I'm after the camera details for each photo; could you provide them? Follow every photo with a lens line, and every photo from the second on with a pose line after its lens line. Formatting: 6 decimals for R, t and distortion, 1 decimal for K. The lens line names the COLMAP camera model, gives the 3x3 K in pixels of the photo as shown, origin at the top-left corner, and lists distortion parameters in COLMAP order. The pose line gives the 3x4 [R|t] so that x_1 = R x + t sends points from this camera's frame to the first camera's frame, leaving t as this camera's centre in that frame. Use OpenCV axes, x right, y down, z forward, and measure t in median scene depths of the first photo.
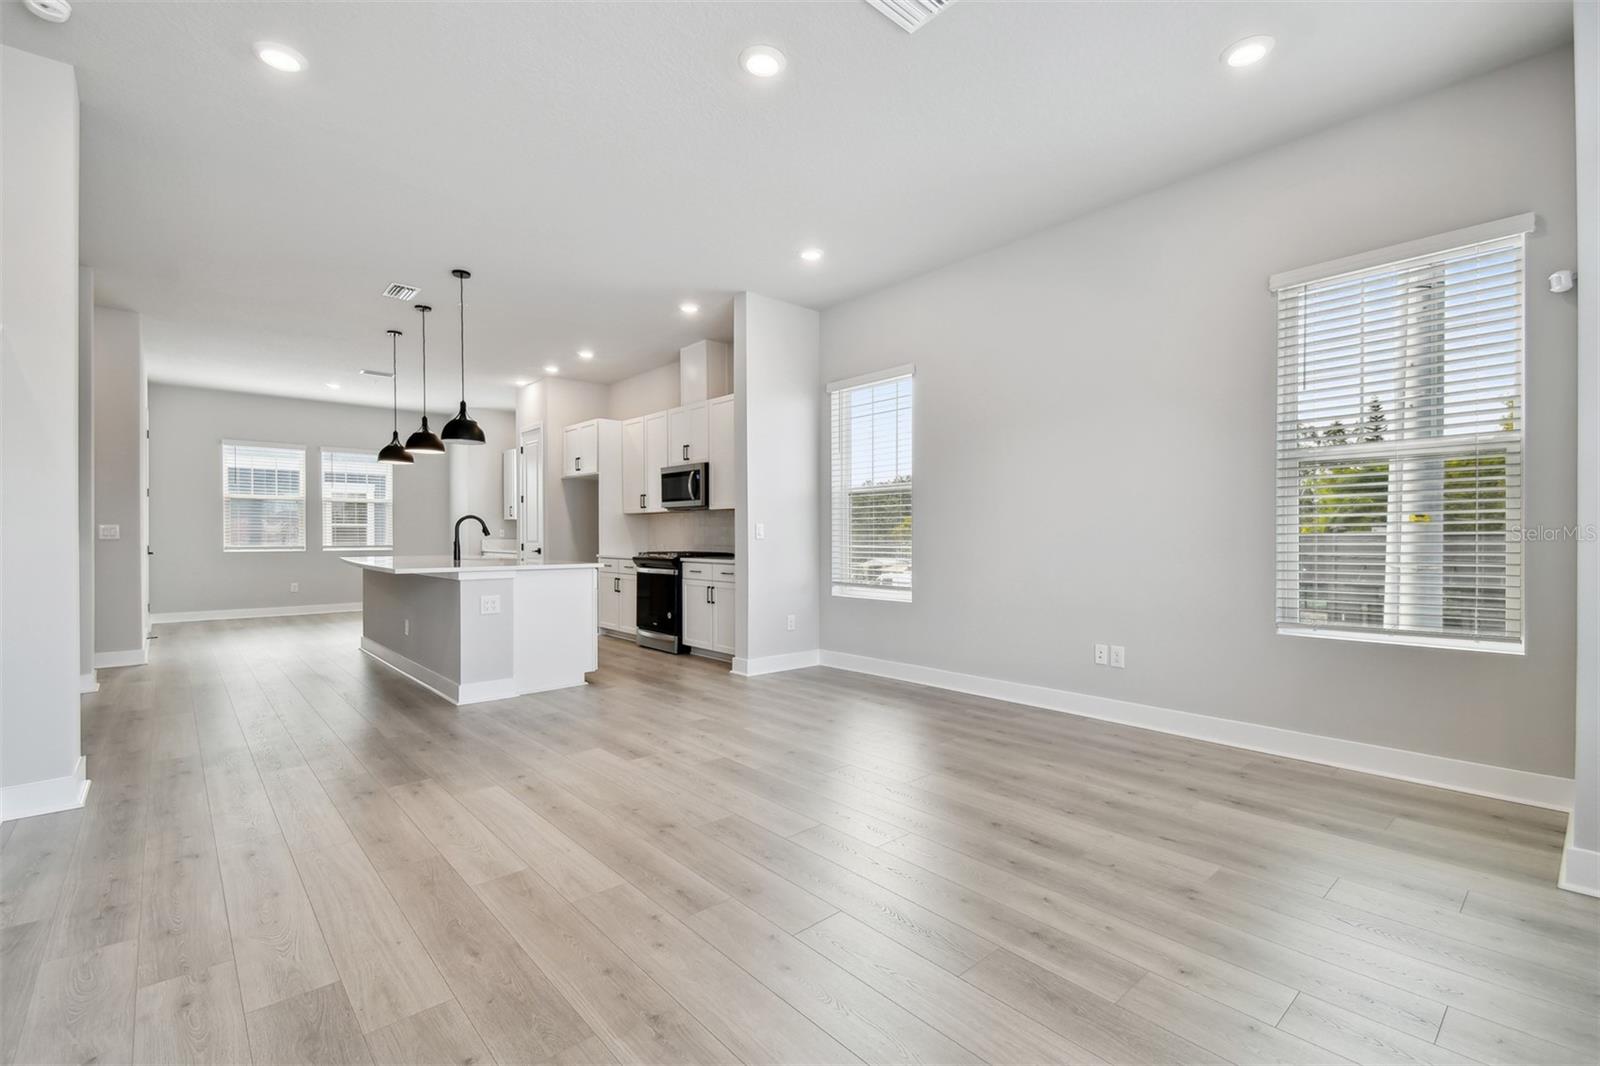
lens RADIAL K [[703.9, 0, 805.3], [0, 703.9, 538.0], [0, 0, 1]] dist [0.054616, -0.029955]
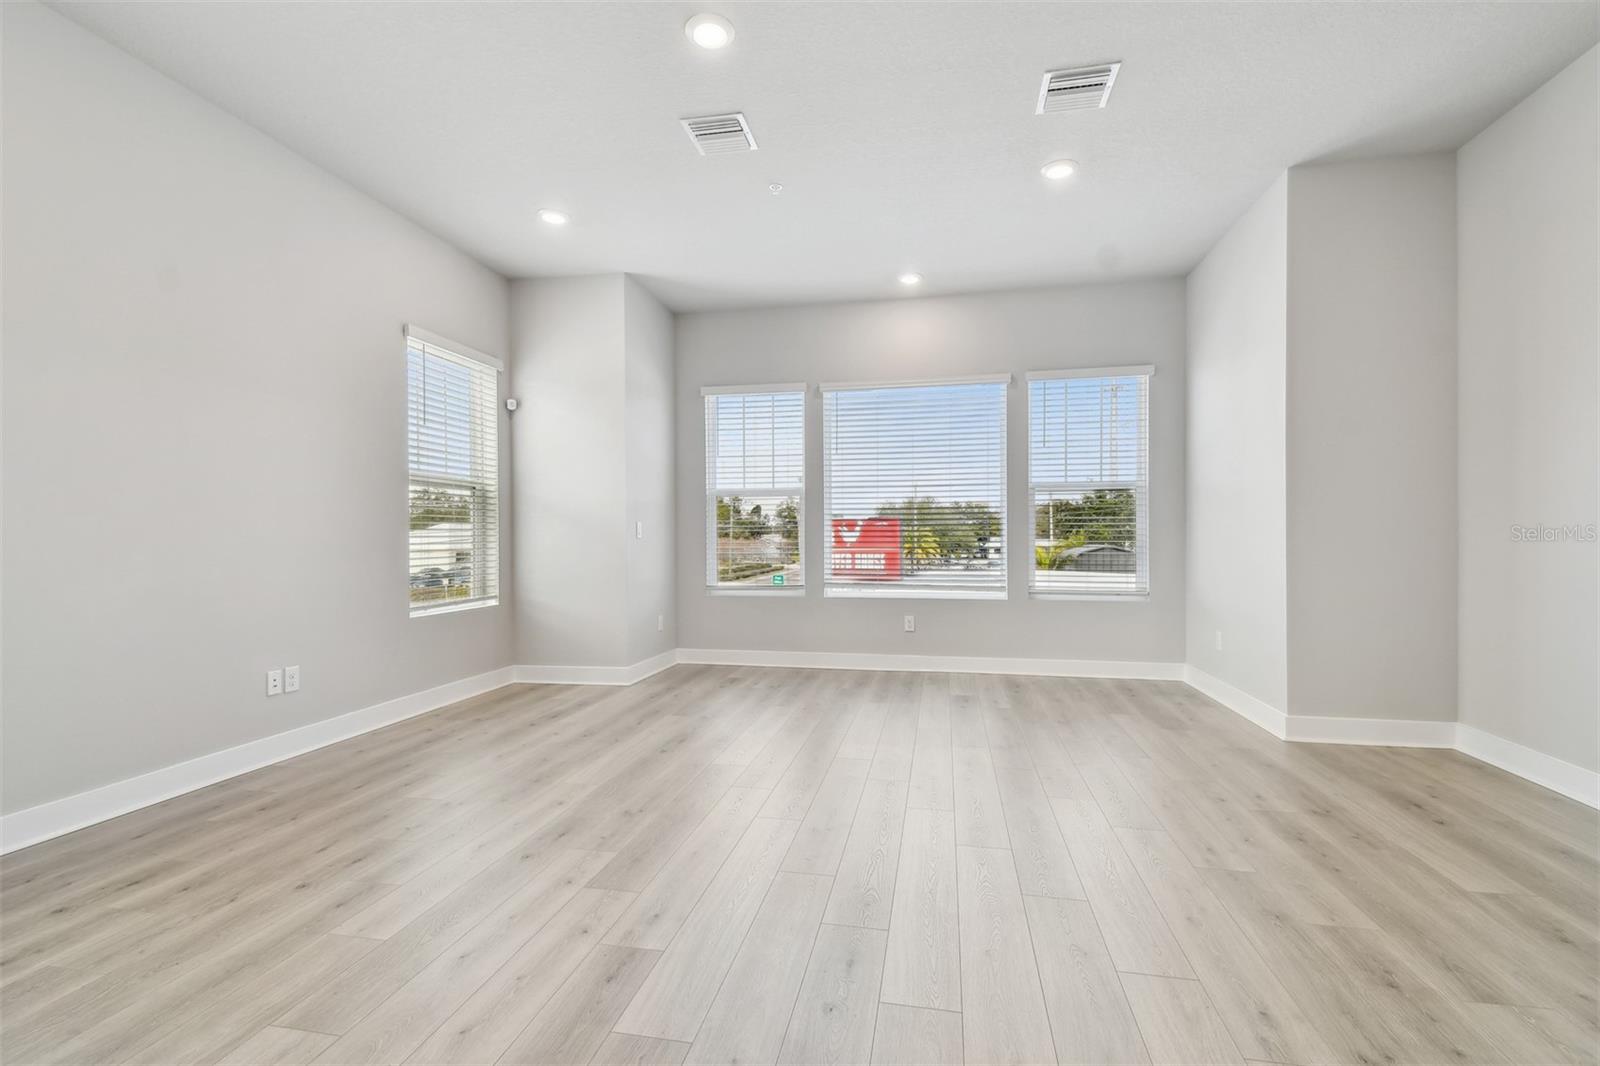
lens RADIAL K [[703.9, 0, 805.3], [0, 703.9, 538.0], [0, 0, 1]] dist [0.054616, -0.029955]
pose [[-0.605269, 0.005622, 0.796001, -0.527253], [0.005913, 0.999979, -0.002567, 0.003464], [-0.795999, 0.003153, -0.605289, 0.877356]]
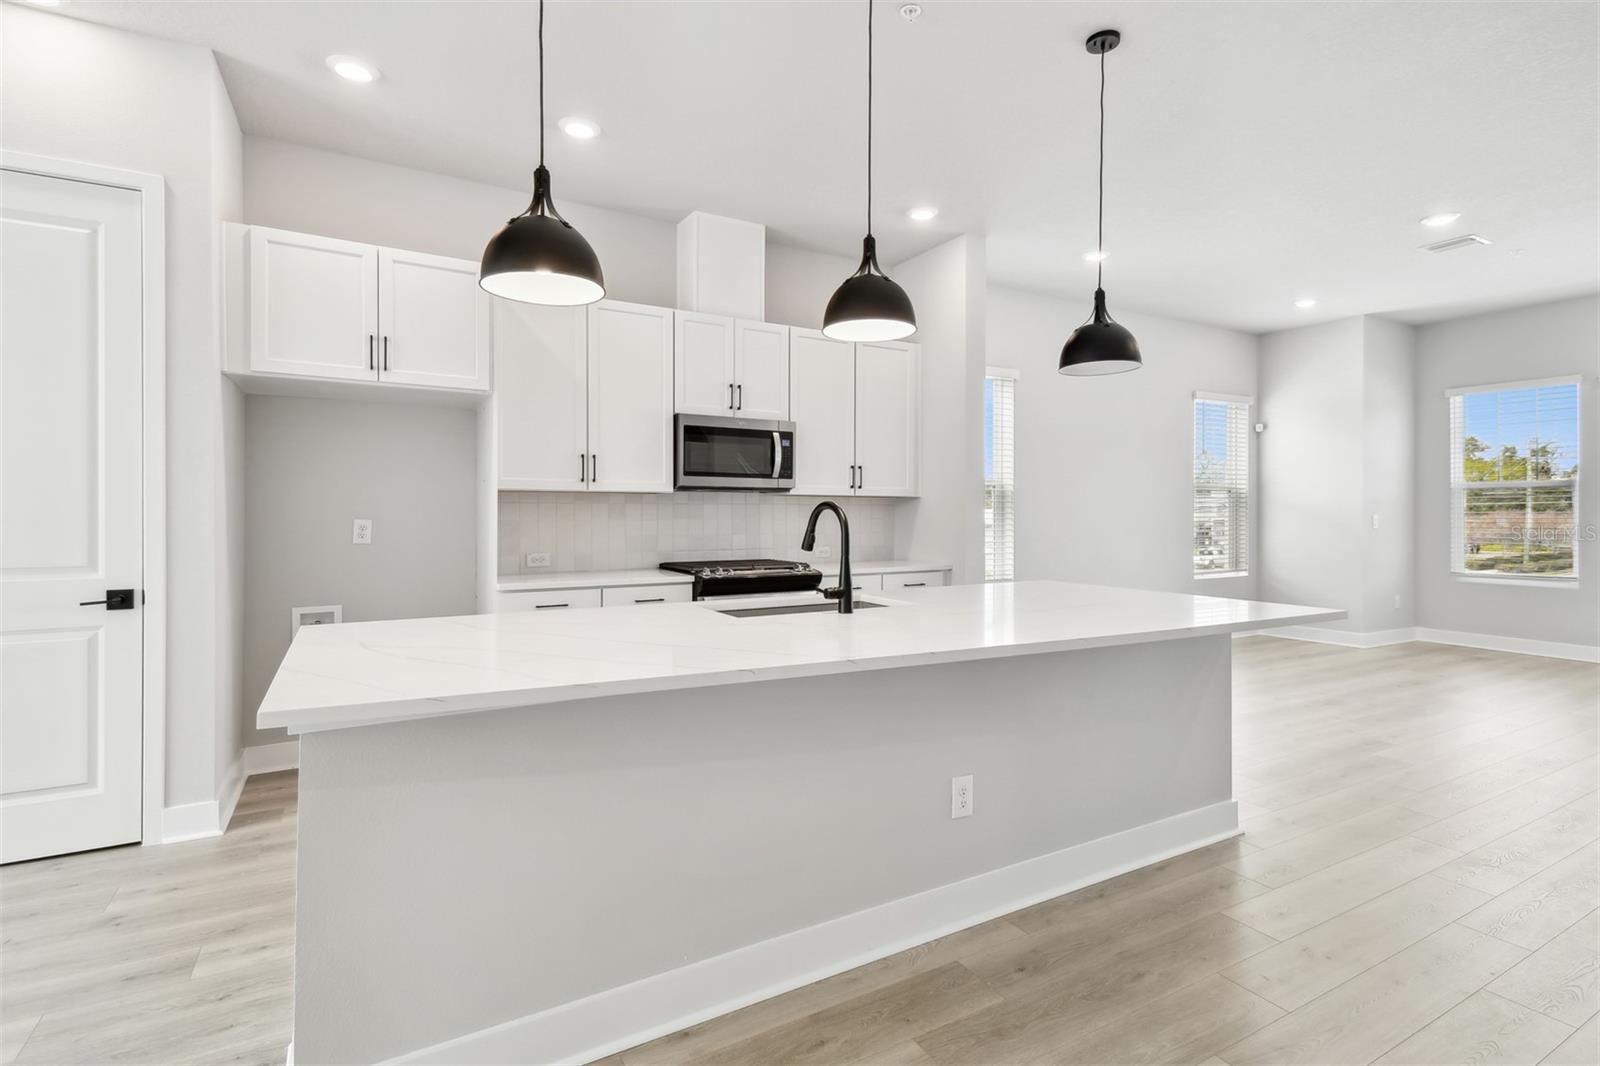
lens RADIAL K [[761.7, 0, 800.6], [0, 761.7, 513.6], [0, 0, 1]] dist [0.050216, -0.024217]
pose [[0.206550, -0.000296, 0.978436, -1.145559], [0.001943, 0.999998, -0.000107, -0.031001], [-0.978434, 0.001923, 0.206550, 1.172263]]
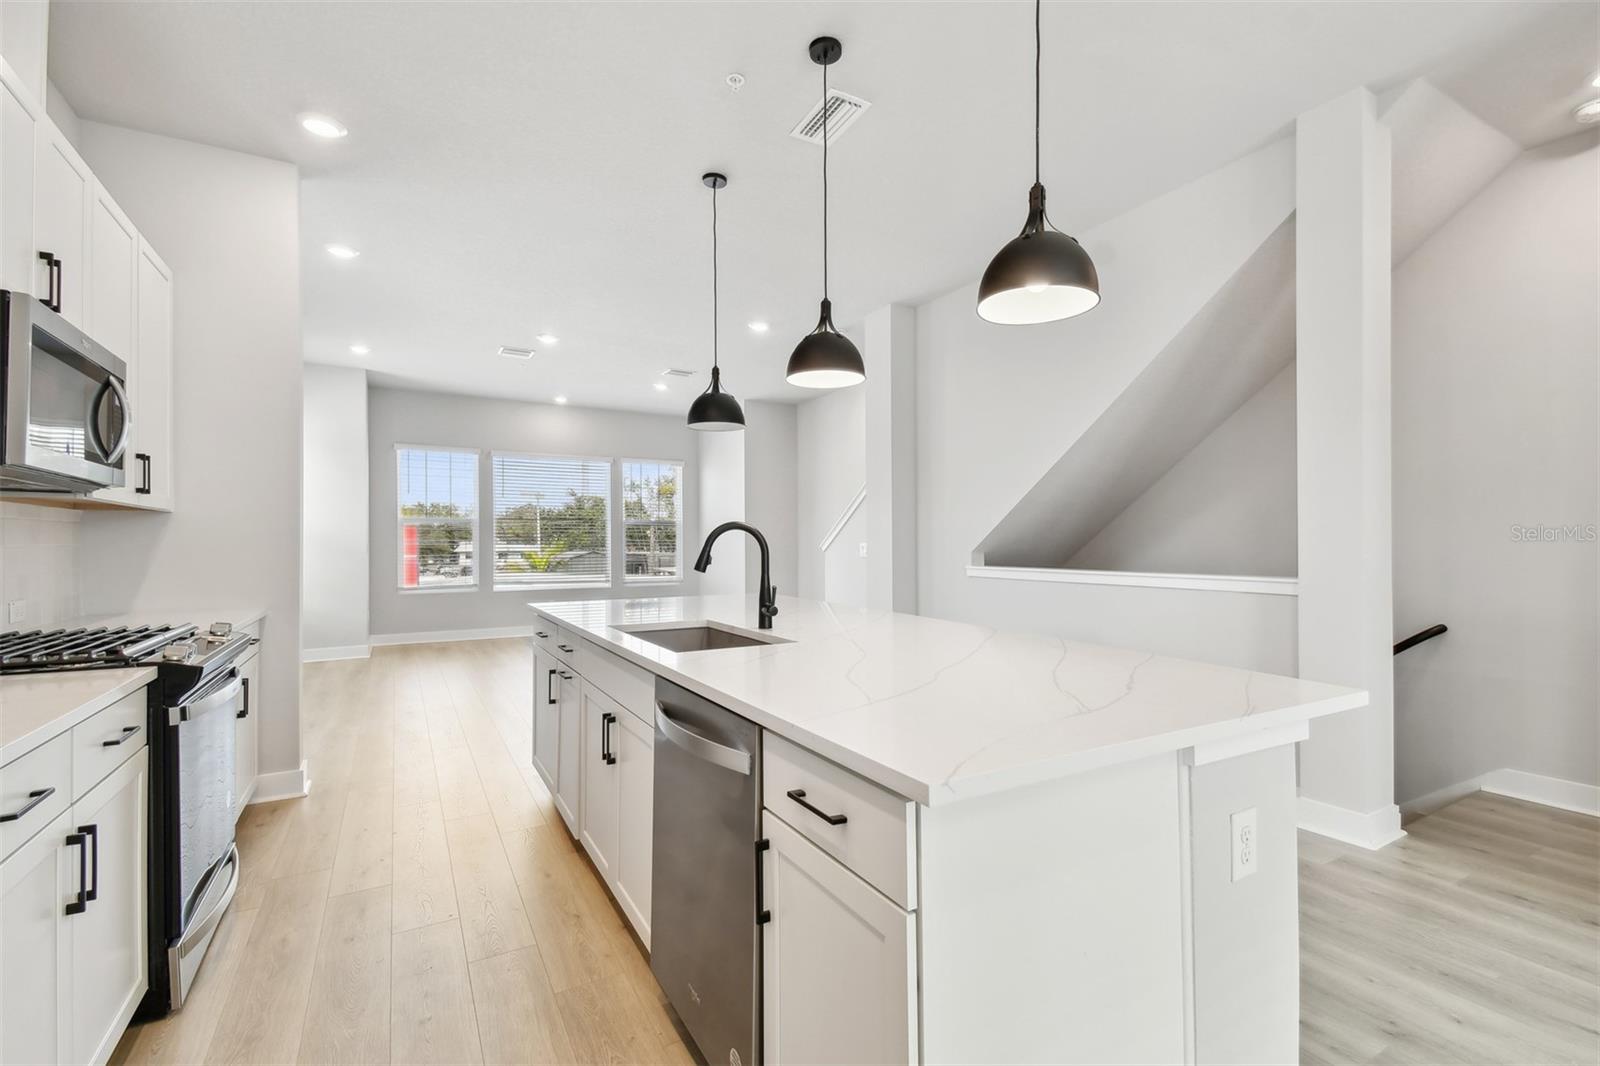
lens RADIAL K [[703.9, 0, 805.3], [0, 703.9, 538.0], [0, 0, 1]] dist [0.054616, -0.029955]
pose [[-0.979533, 0.005153, 0.201218, -0.747349], [0.004438, 0.999982, -0.004005, -0.026089], [-0.201235, -0.003030, -0.979538, 1.759817]]
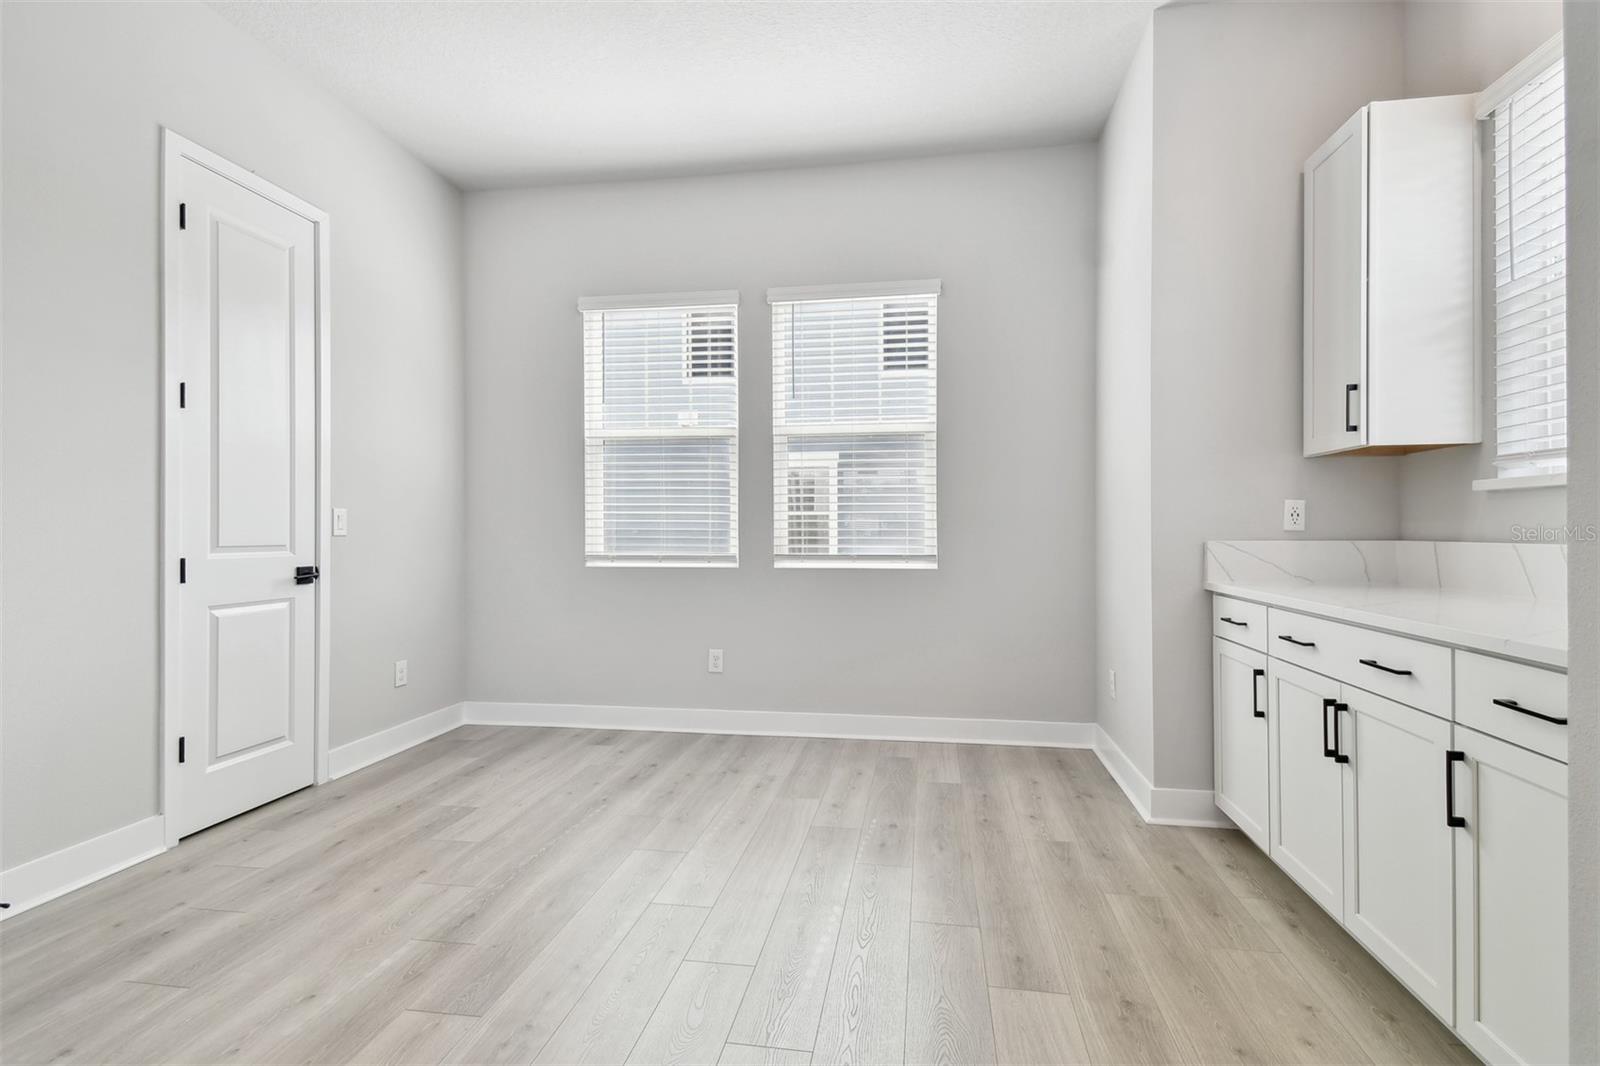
lens RADIAL K [[761.0, 0, 803.4], [0, 761.0, 527.4], [0, 0, 1]] dist [0.048600, -0.023095]
pose [[0.632557, -0.003964, -0.774504, -0.744765], [-0.000086, 0.999987, -0.005189, -0.002398], [0.774514, 0.003349, 0.632548, 1.598018]]
